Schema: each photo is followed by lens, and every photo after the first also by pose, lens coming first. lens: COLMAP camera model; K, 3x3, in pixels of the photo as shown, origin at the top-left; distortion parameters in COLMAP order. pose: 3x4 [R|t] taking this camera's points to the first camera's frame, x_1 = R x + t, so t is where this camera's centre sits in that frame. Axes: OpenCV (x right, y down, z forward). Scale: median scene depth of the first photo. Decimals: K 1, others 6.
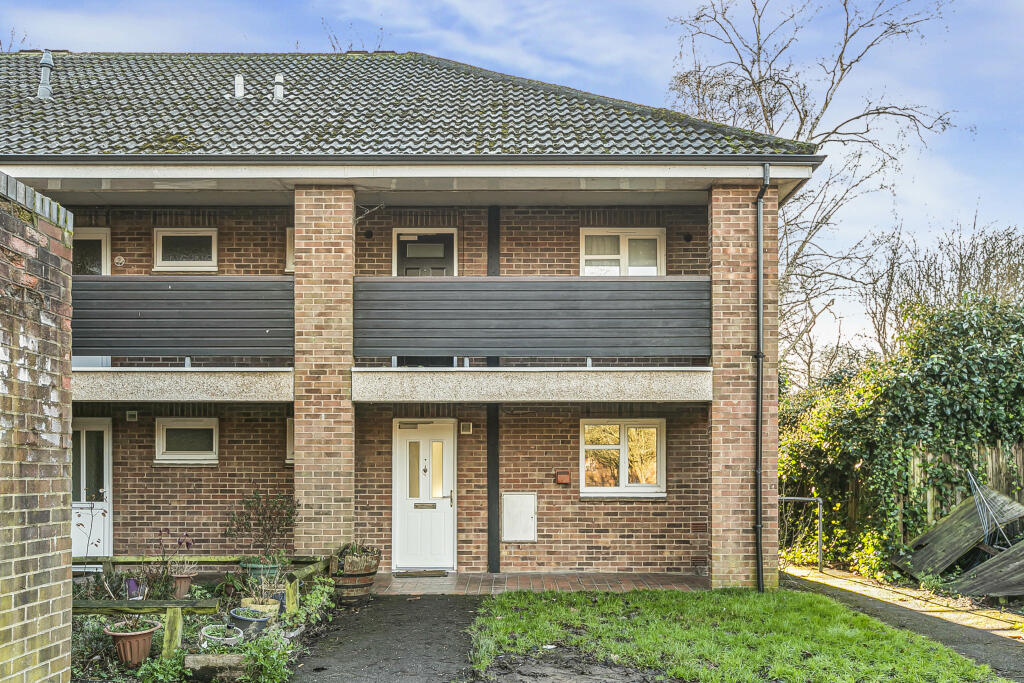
lens RADIAL K [[2683.0, 0, 514.7], [0, 2683.0, 339.1], [0, 0, 1]] dist [-0.083924, 0.000000]
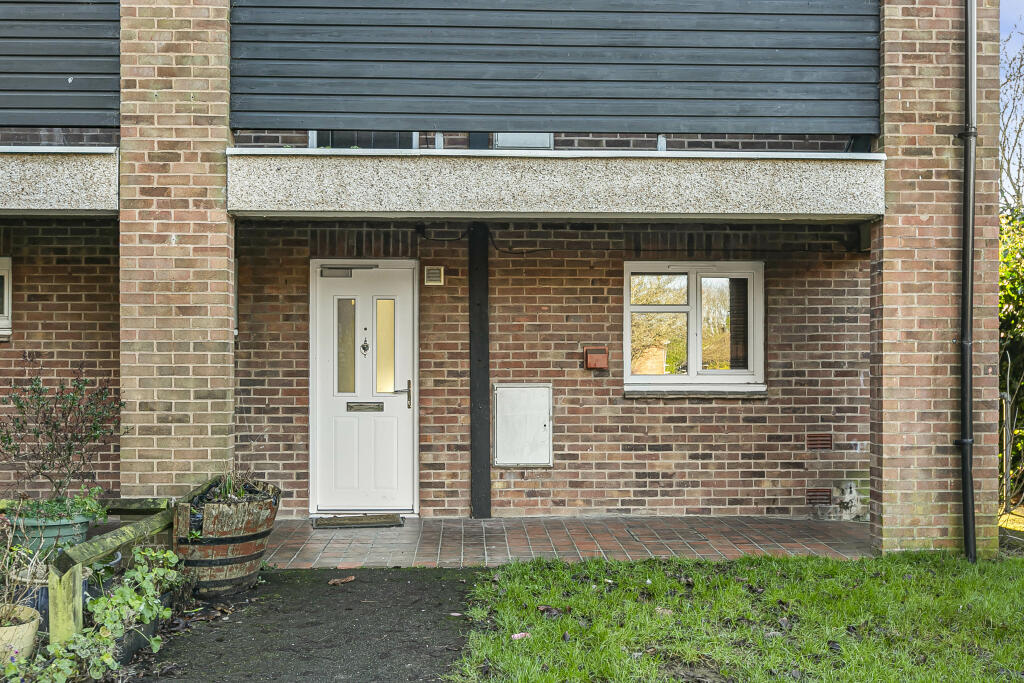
lens RADIAL K [[1993.9, 0, 512.2], [0, 1993.9, 349.7], [0, 0, 1]] dist [-0.090162, 0.000000]
pose [[0.999313, -0.000761, 0.037041, -0.018179], [-0.000346, 0.999554, 0.029868, 0.038578], [-0.037047, -0.029860, 0.998867, 0.591606]]
